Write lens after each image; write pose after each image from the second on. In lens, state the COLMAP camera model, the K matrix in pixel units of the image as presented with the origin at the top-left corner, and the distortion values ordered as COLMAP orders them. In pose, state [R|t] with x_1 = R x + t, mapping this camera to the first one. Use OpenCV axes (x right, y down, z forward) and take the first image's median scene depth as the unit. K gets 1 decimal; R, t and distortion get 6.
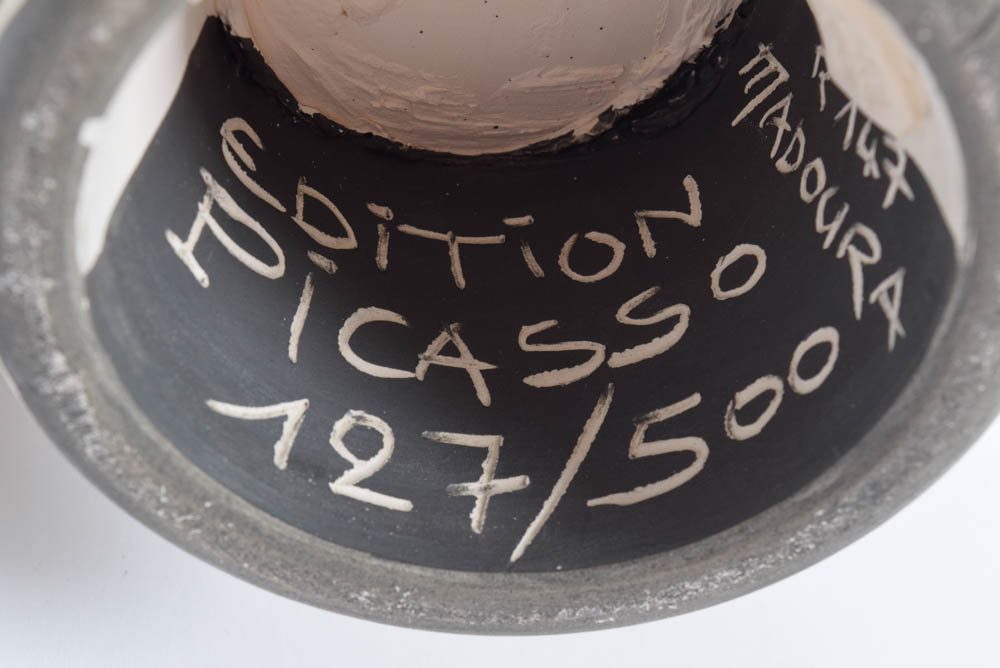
lens RADIAL K [[2228.5, 0, 500.0], [0, 2228.5, 334.0], [0, 0, 1]] dist [0.053259, 0.010203]
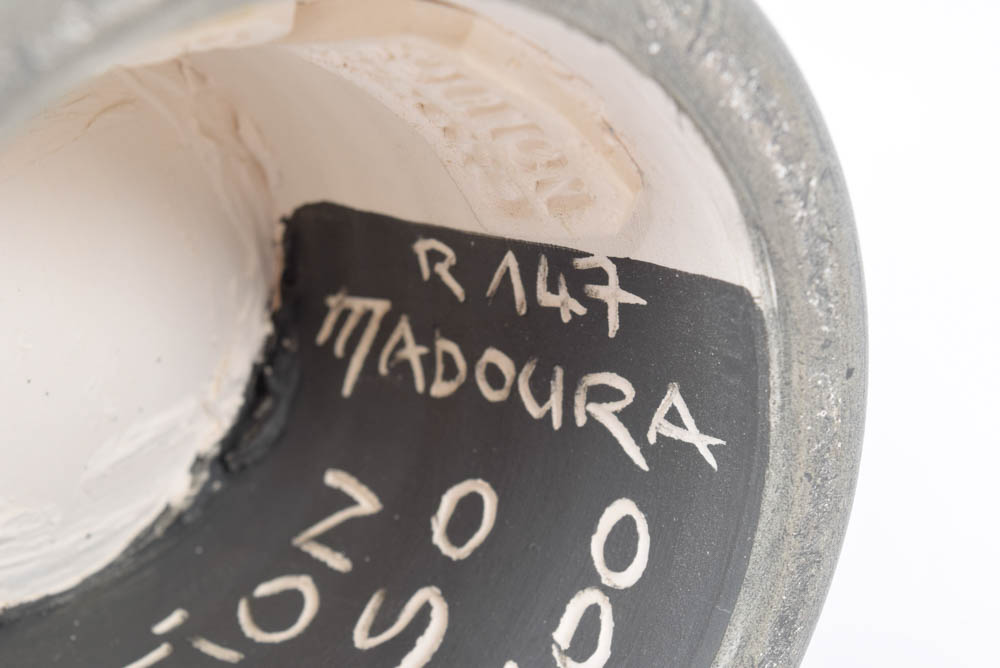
lens RADIAL K [[2228.5, 0, 500.0], [0, 2228.5, 334.0], [0, 0, 1]] dist [0.053259, 0.010203]
pose [[0.816202, -0.425069, 0.391318, -0.178827], [0.508141, 0.850459, -0.136058, 0.033366], [-0.274966, 0.309896, 0.910142, 0.217079]]
